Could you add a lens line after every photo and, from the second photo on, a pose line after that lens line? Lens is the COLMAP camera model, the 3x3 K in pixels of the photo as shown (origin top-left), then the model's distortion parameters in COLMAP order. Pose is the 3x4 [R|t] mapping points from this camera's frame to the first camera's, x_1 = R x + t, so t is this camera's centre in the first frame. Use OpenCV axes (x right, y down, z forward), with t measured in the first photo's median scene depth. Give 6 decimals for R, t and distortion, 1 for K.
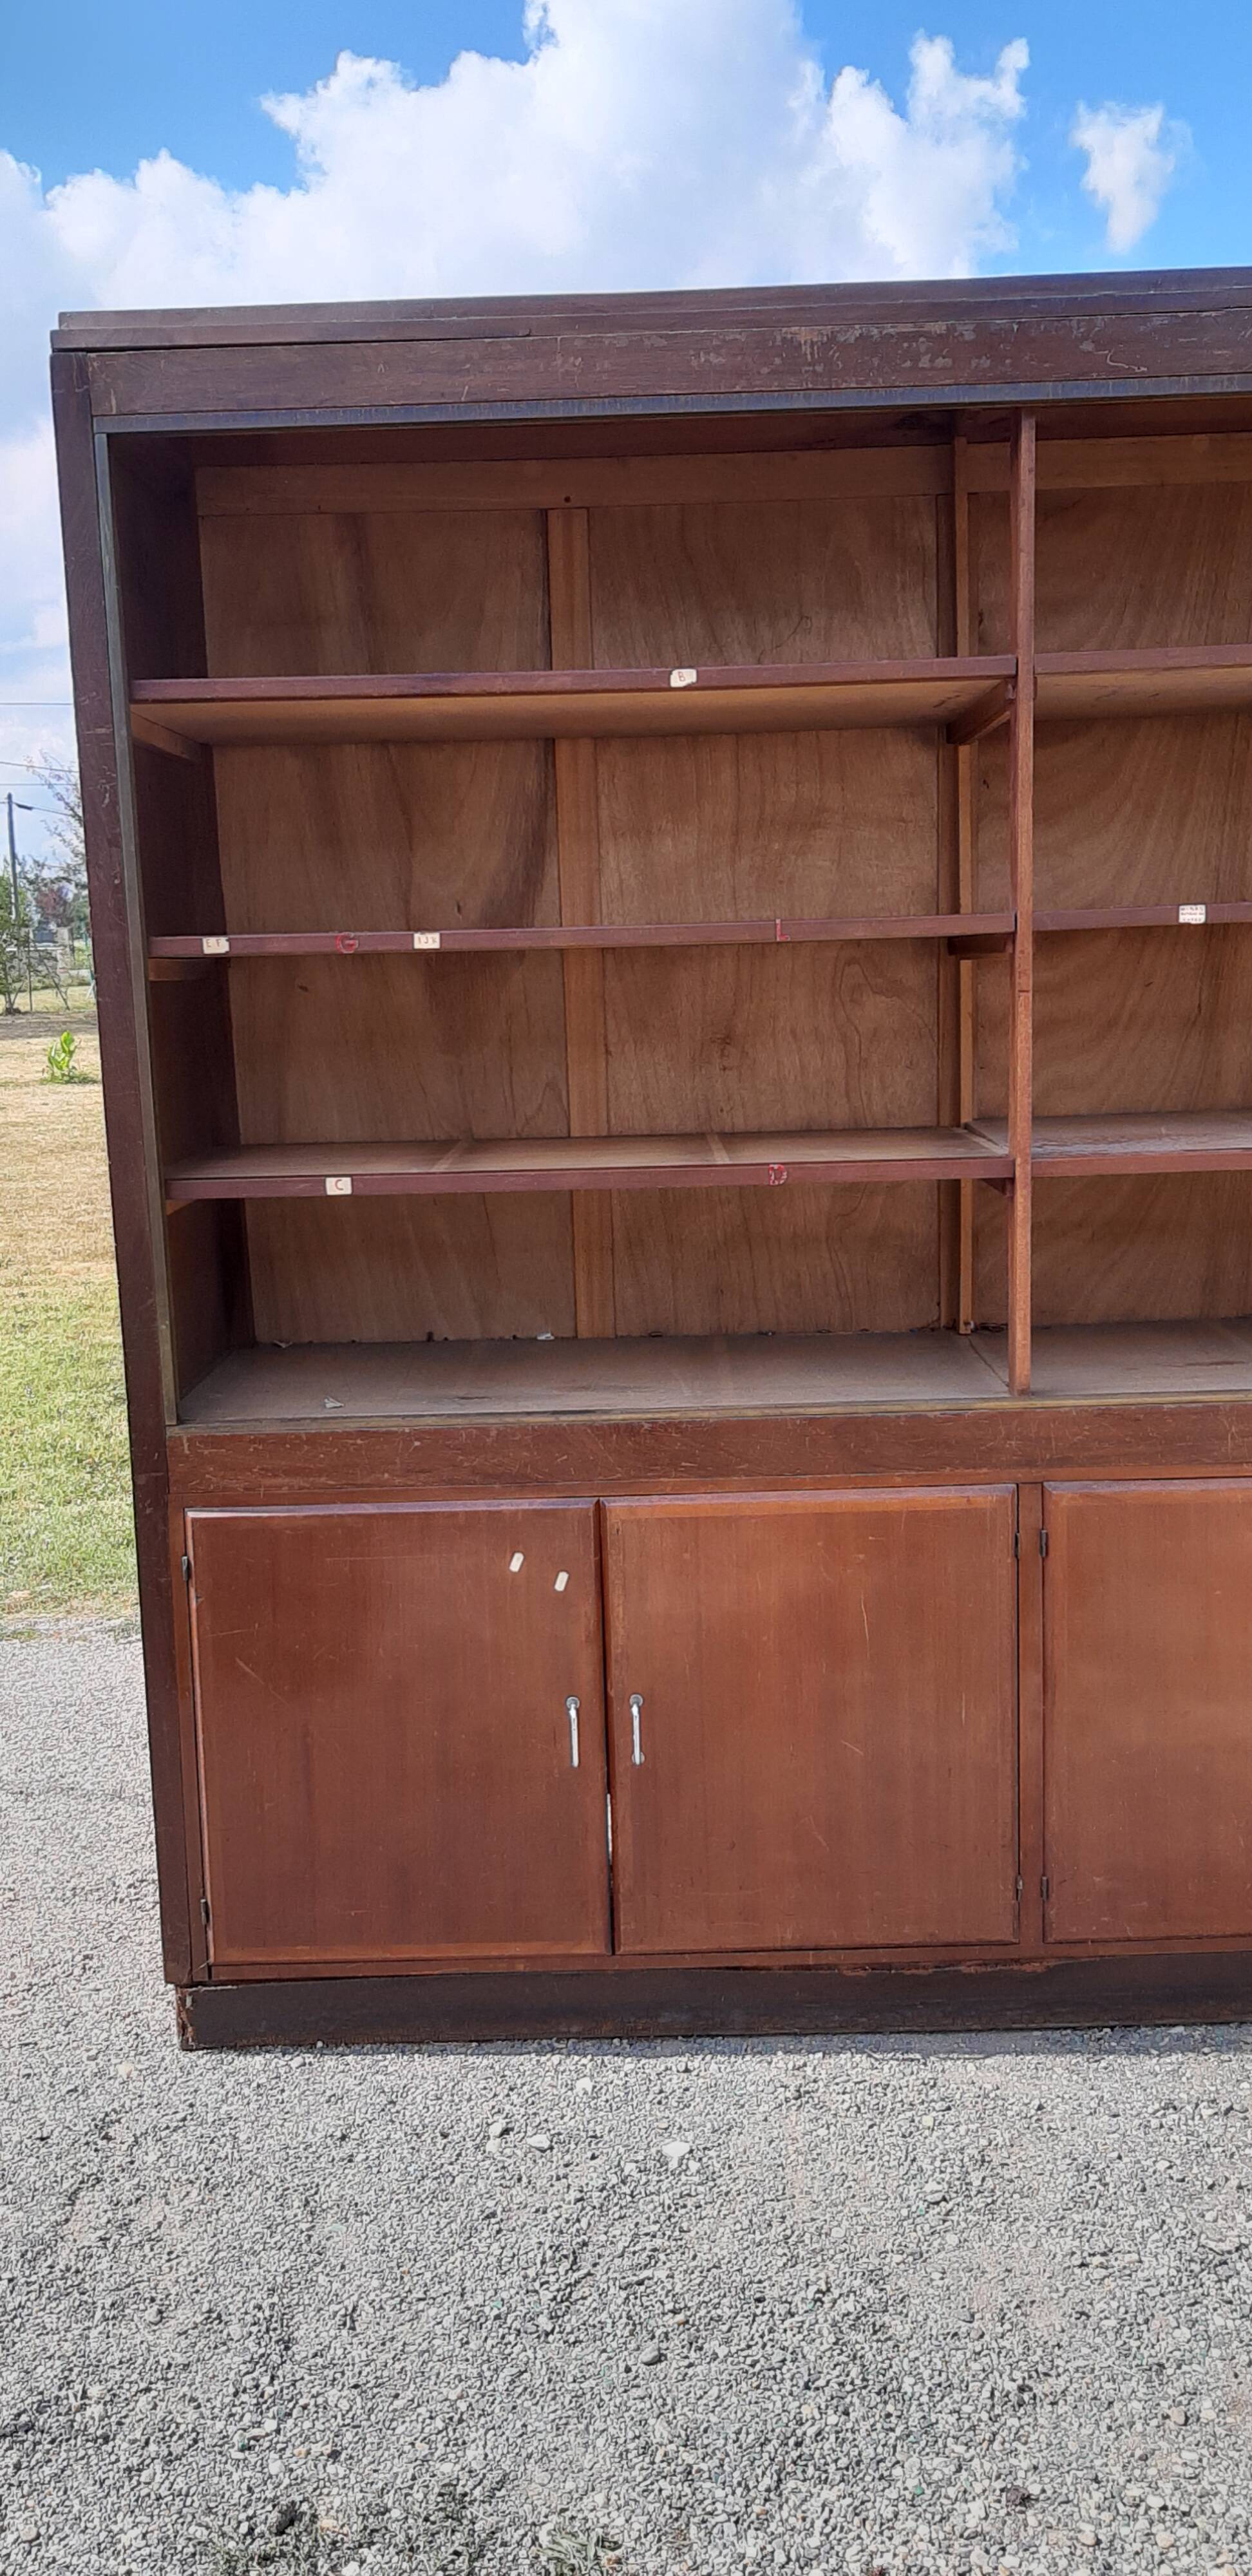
lens RADIAL K [[2059.6, 0, 637.6], [0, 2059.6, 1279.1], [0, 0, 1]] dist [0.078889, -0.153102]
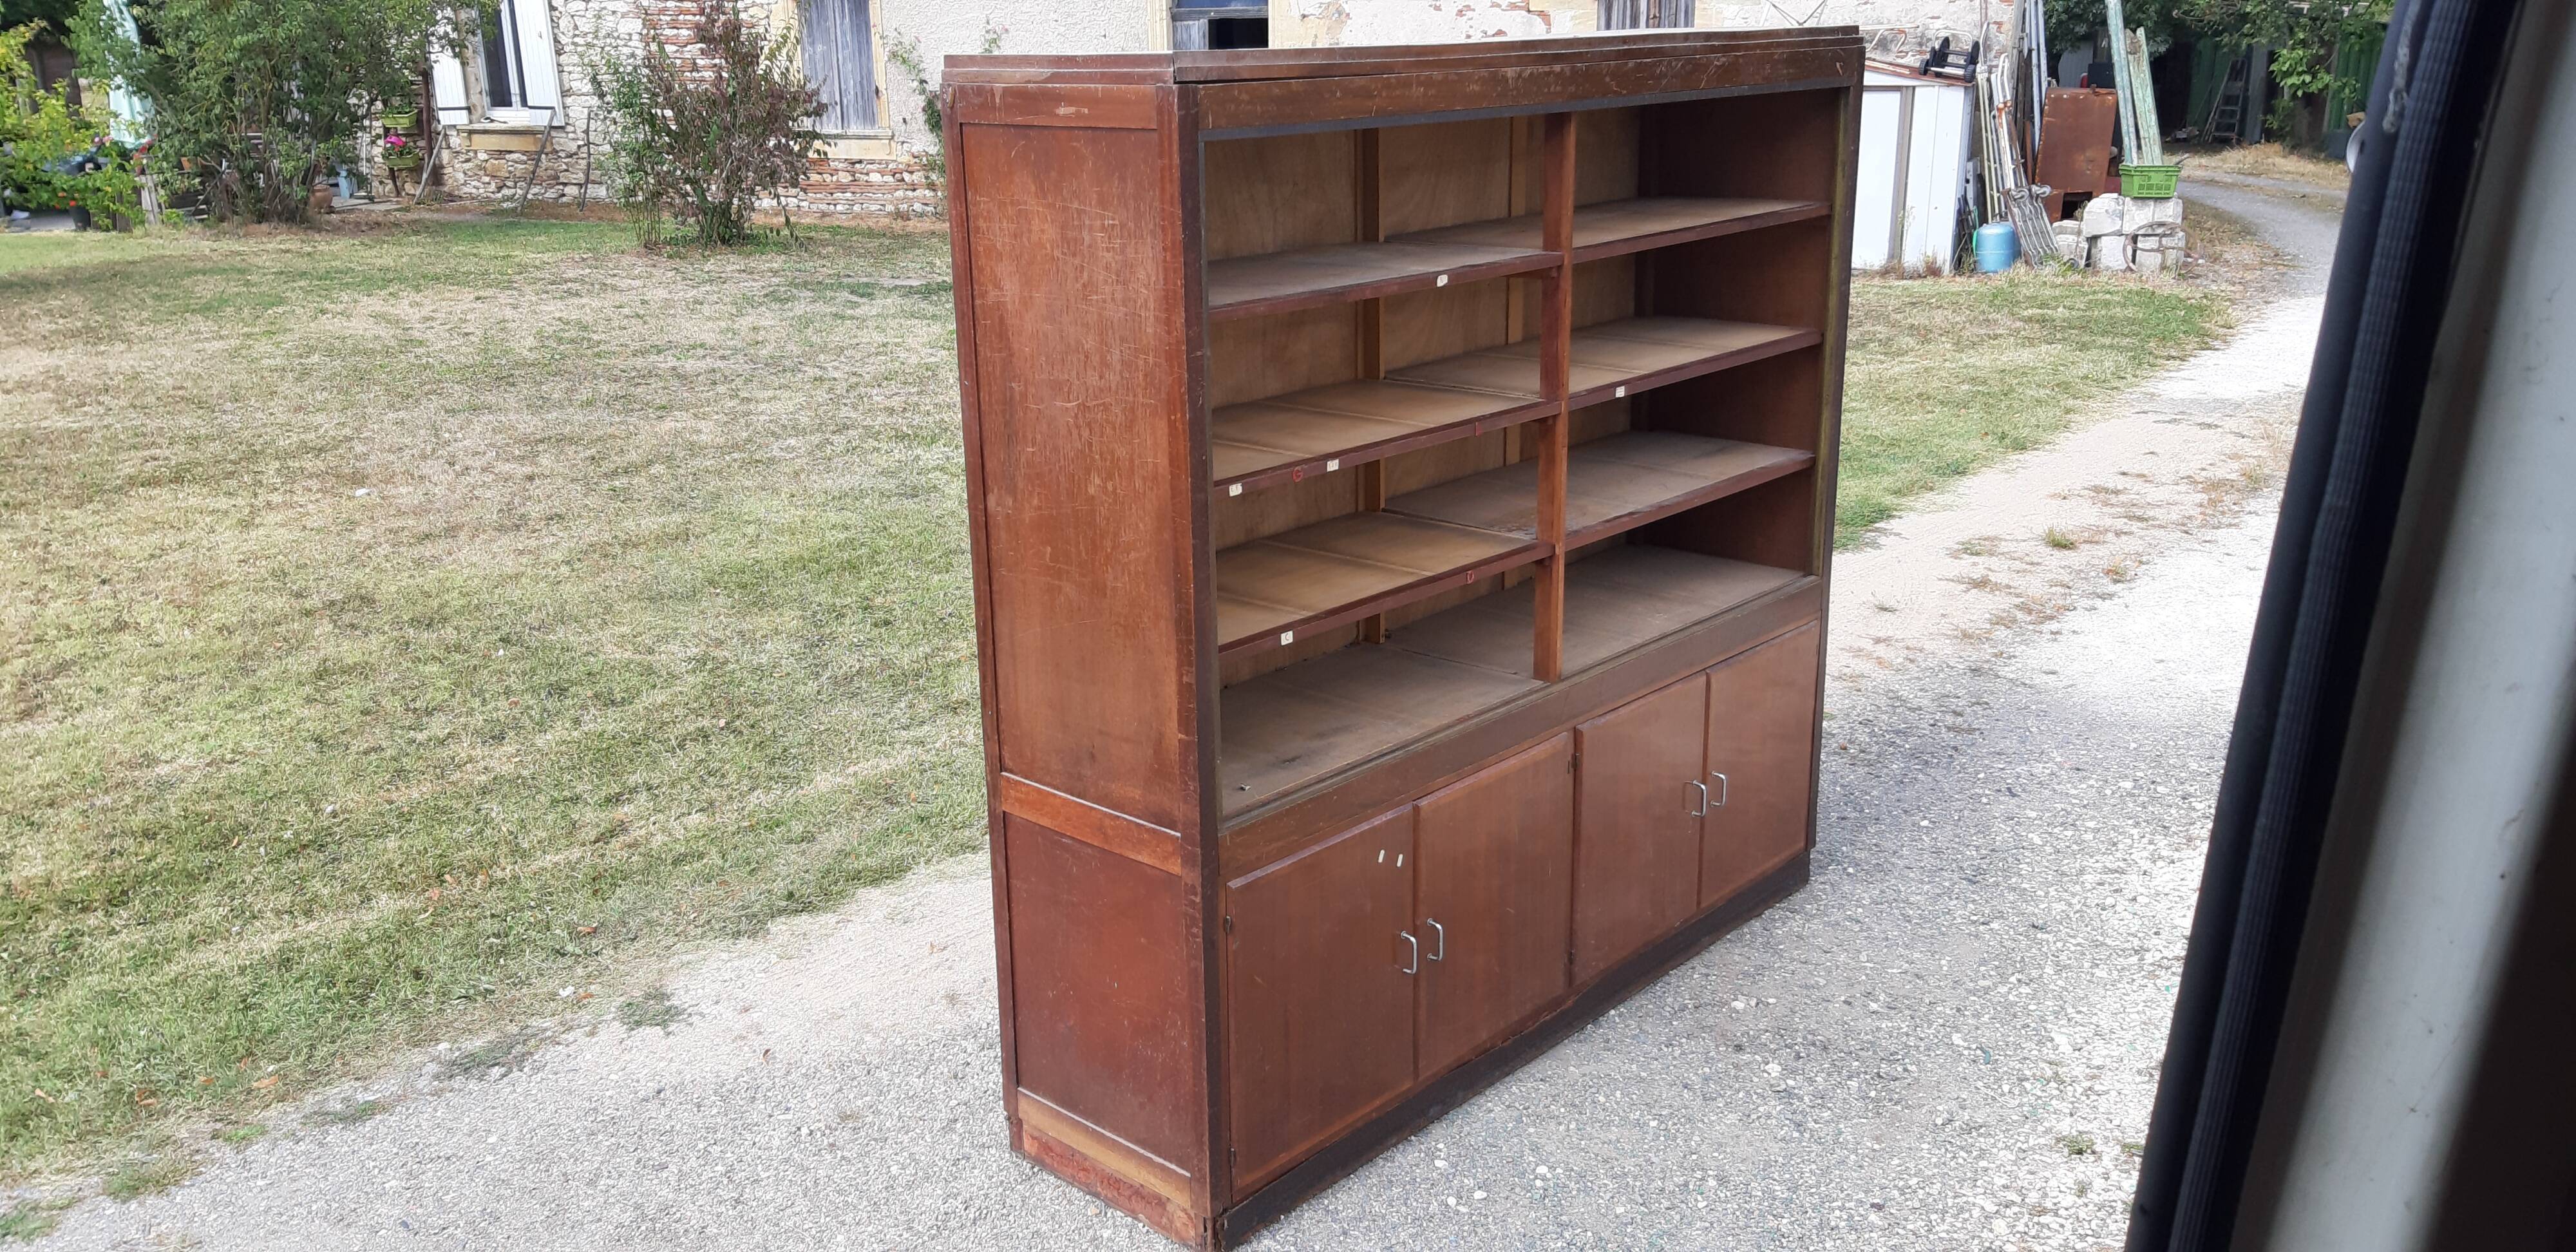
lens RADIAL K [[2059.6, 0, 1216.7], [0, 2059.6, 604.7], [0, 0, 1]] dist [0.078889, -0.153102]
pose [[0.685682, -0.183237, 0.704460, -1.104977], [0.115919, 0.982934, 0.142843, -0.259335], [-0.718612, -0.016285, 0.695220, 0.028495]]
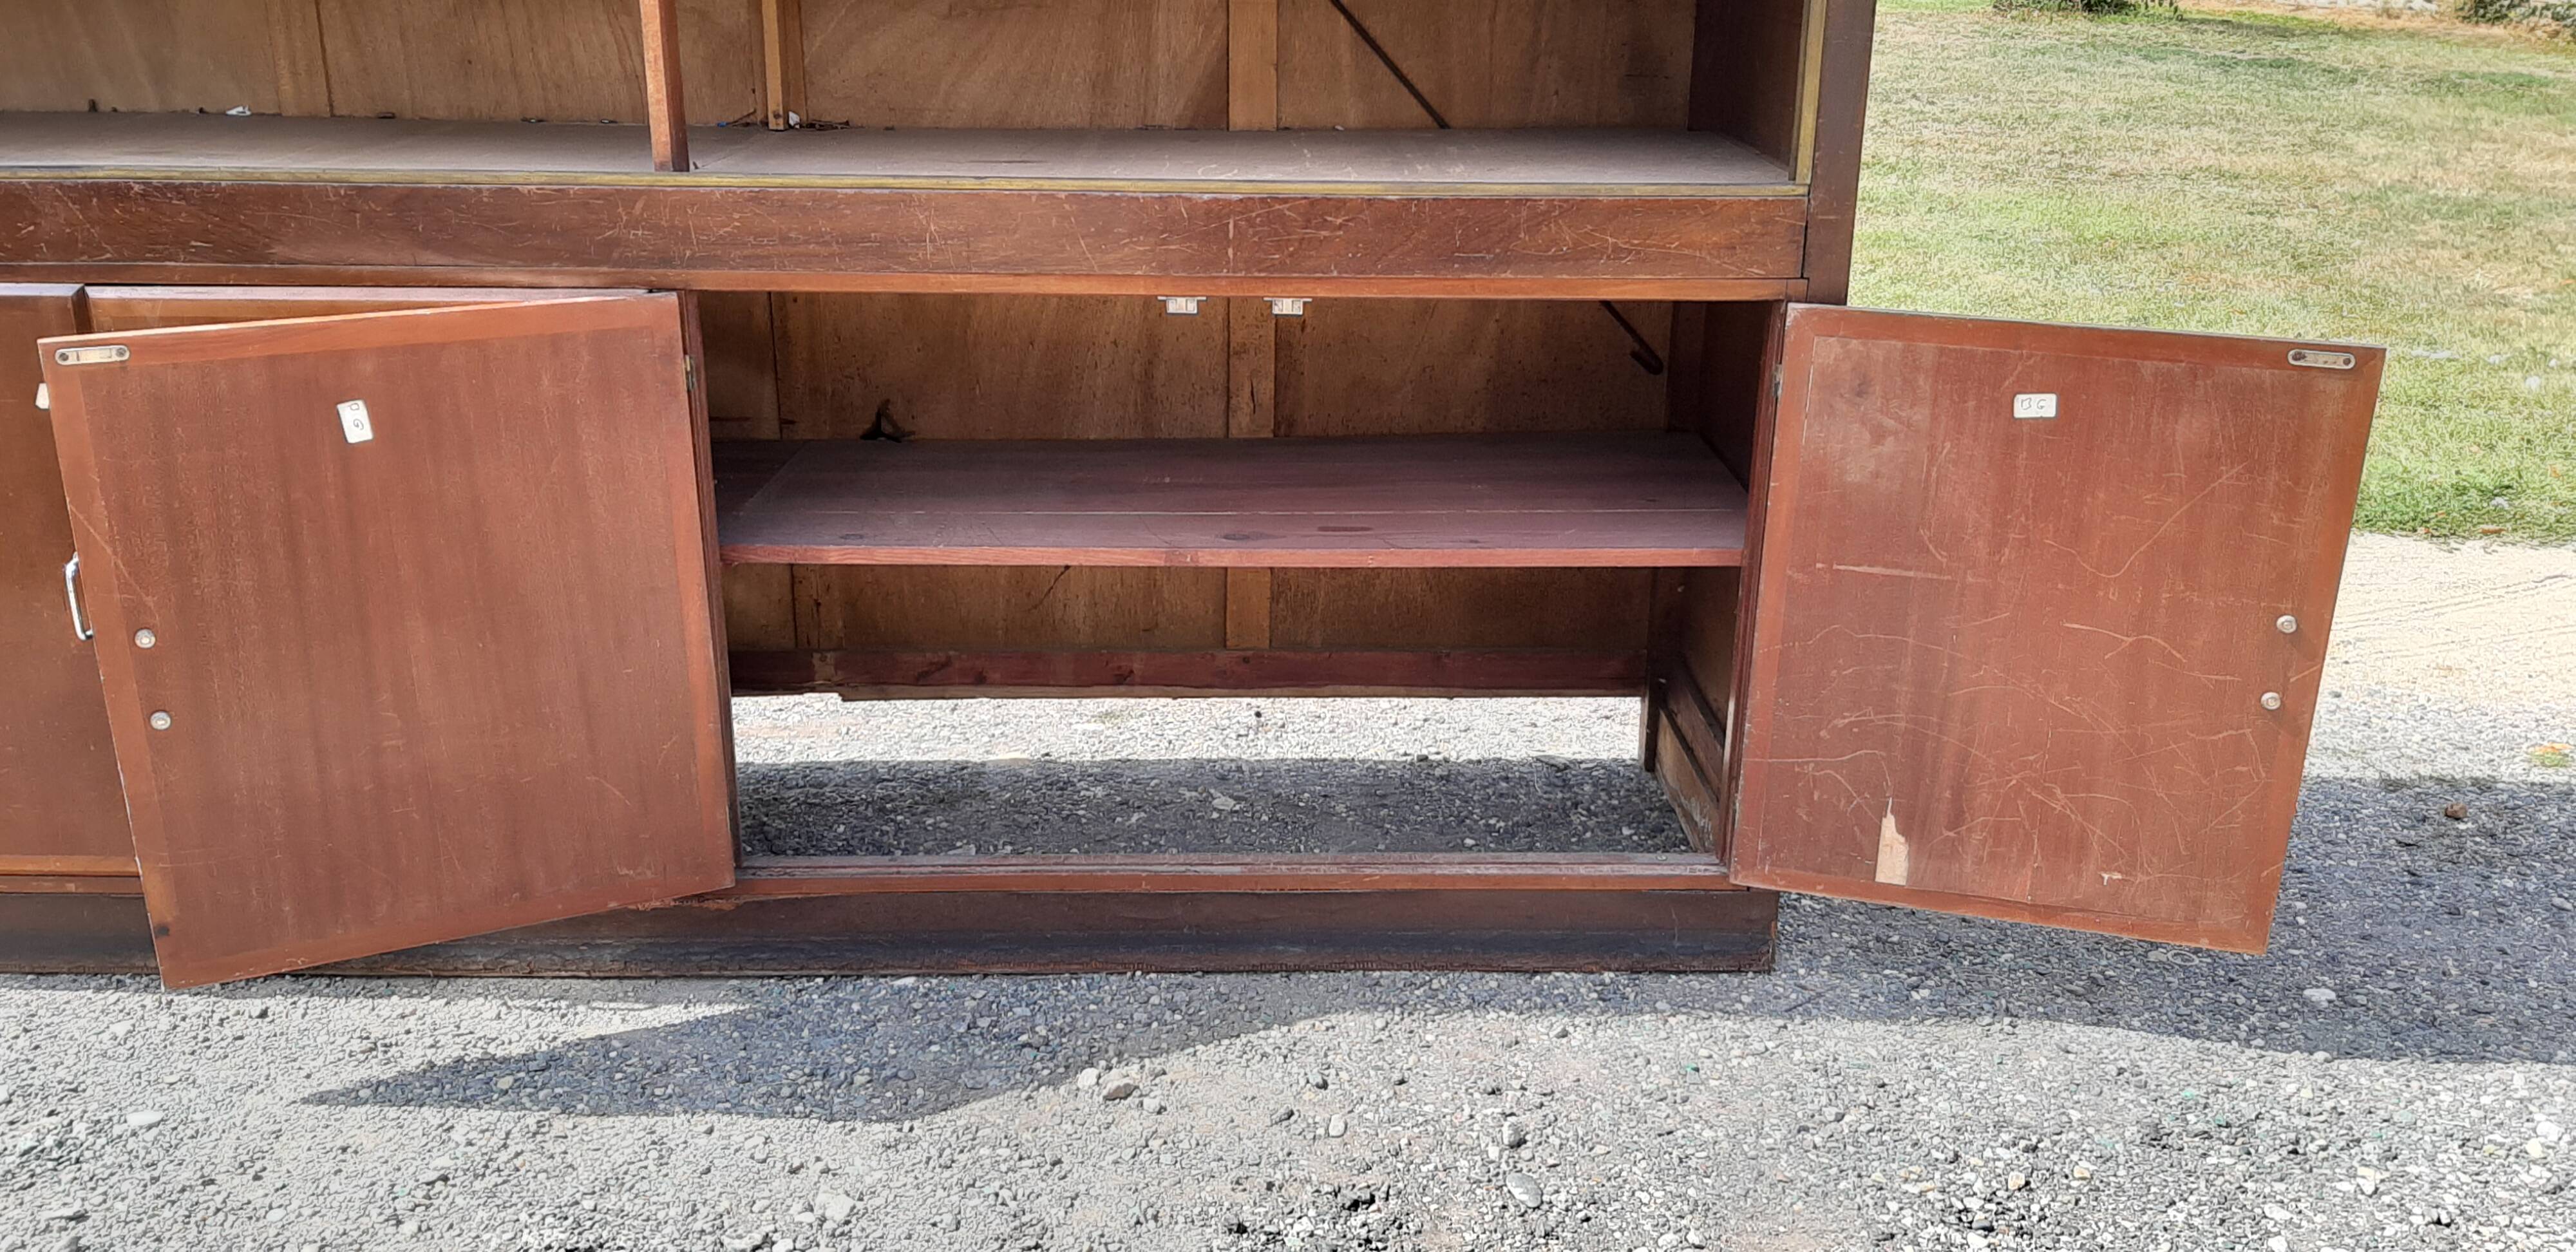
lens RADIAL K [[2059.6, 0, 1313.8], [0, 2059.6, 618.9], [0, 0, 1]] dist [0.078889, -0.153102]
pose [[0.998508, 0.033420, 0.043187, 0.369098], [-0.040325, 0.984541, 0.170448, 0.073971], [-0.036823, -0.171936, 0.984420, 0.212708]]
